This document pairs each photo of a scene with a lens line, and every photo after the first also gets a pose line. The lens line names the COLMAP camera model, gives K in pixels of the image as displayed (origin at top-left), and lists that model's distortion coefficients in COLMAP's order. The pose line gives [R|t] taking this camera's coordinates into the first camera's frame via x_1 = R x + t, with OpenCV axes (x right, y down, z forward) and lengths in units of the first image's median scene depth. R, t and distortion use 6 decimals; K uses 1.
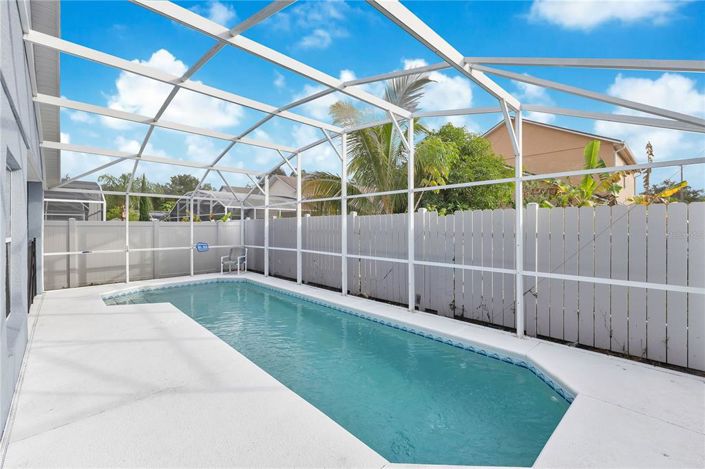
lens RADIAL K [[299.8, 0, 357.9], [0, 299.8, 229.5], [0, 0, 1]] dist [0.001672, 0.000150]
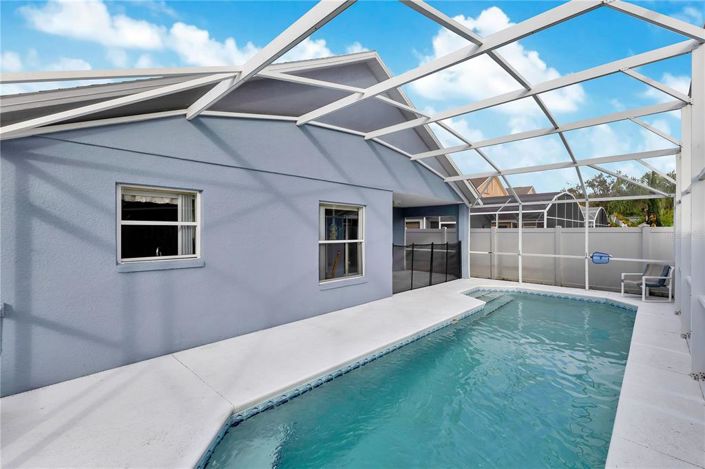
lens RADIAL K [[299.8, 0, 357.9], [0, 299.8, 229.5], [0, 0, 1]] dist [0.001672, 0.000150]
pose [[0.038671, -0.009856, -0.999203, 0.295894], [-0.010815, 0.999889, -0.010281, -0.004604], [0.999193, 0.011204, 0.038560, 0.296424]]
